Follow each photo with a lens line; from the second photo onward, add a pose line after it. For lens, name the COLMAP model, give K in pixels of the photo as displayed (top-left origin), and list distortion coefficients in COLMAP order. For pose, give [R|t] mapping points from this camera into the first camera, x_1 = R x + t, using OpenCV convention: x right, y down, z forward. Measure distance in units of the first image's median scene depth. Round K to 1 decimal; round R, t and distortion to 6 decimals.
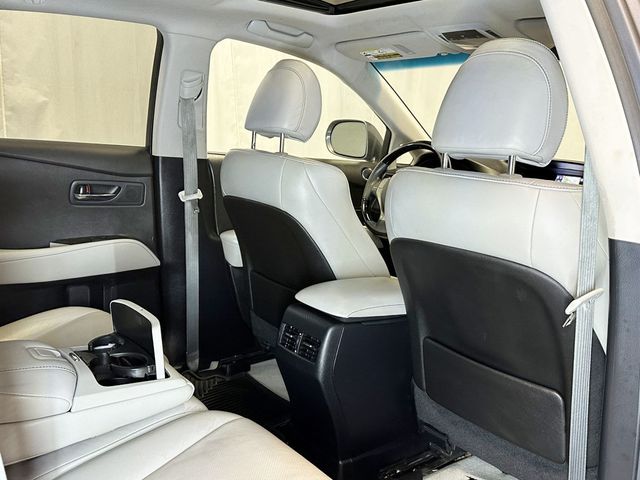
lens RADIAL K [[594.9, 0, 322.4], [0, 594.9, 243.7], [0, 0, 1]] dist [0.143375, -0.312398]
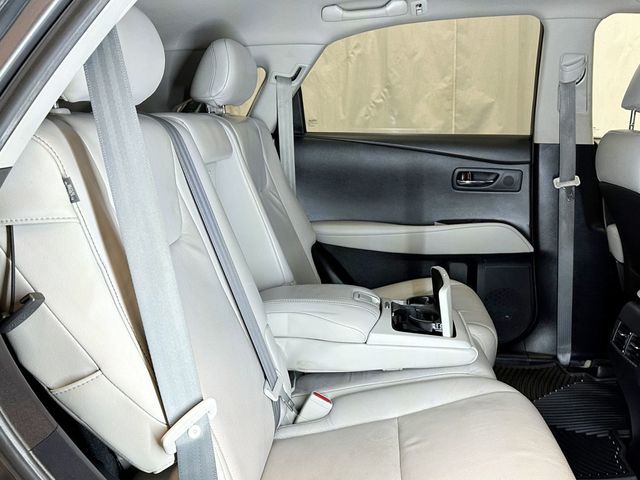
lens RADIAL K [[600.5, 0, 320.0], [0, 600.5, 240.0], [0, 0, 1]] dist [0.122164, -0.010619]
pose [[0.702088, 0.075439, -0.708083, 0.216894], [-0.082029, 0.996321, 0.024813, 0.021646], [0.707350, 0.040662, 0.705693, 0.016087]]
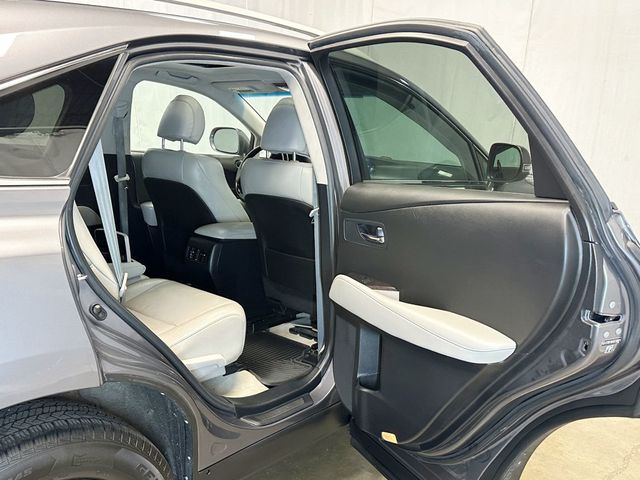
lens RADIAL K [[600.5, 0, 320.0], [0, 600.5, 240.0], [0, 0, 1]] dist [0.122164, -0.010619]
pose [[0.983810, -0.036332, 0.175494, 0.004561], [0.036461, 0.999332, 0.002487, 0.098169], [-0.175467, 0.003952, 0.984477, -0.673383]]
